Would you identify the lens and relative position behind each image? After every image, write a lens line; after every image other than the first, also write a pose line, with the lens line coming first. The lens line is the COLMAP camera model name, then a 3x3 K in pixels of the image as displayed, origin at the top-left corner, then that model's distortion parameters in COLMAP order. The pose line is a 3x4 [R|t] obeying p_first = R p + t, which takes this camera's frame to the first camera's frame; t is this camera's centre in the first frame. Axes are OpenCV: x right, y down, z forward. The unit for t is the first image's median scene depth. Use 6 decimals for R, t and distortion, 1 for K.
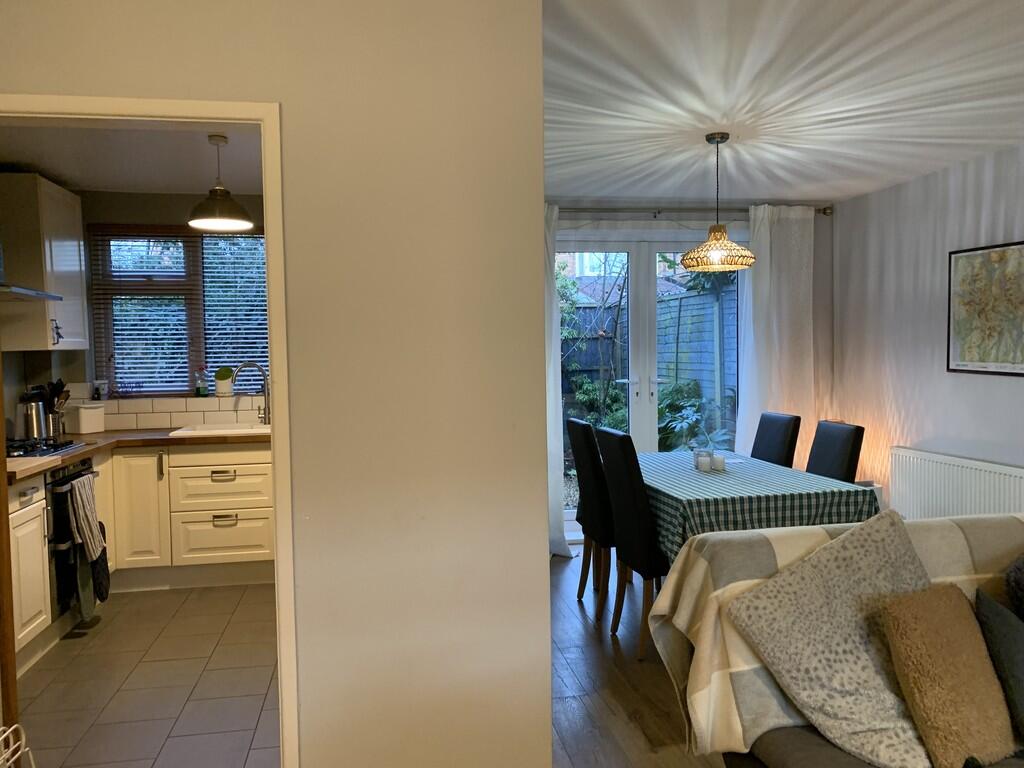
lens RADIAL K [[792.7, 0, 512.0], [0, 792.7, 384.0], [0, 0, 1]] dist [0.021770, -0.034916]
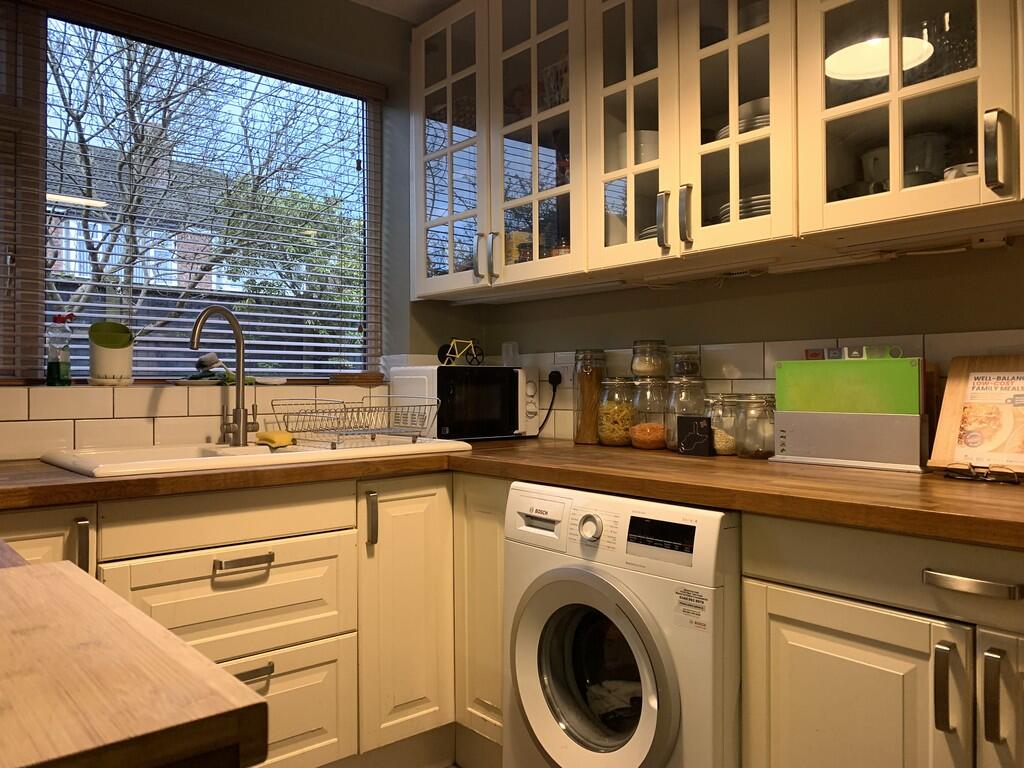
lens RADIAL K [[792.7, 0, 512.0], [0, 792.7, 384.0], [0, 0, 1]] dist [0.021770, -0.034916]
pose [[0.862287, 0.019611, 0.506040, -0.398772], [0.004250, 0.998934, -0.045955, 0.035911], [-0.506402, 0.041777, 0.861285, 0.517962]]
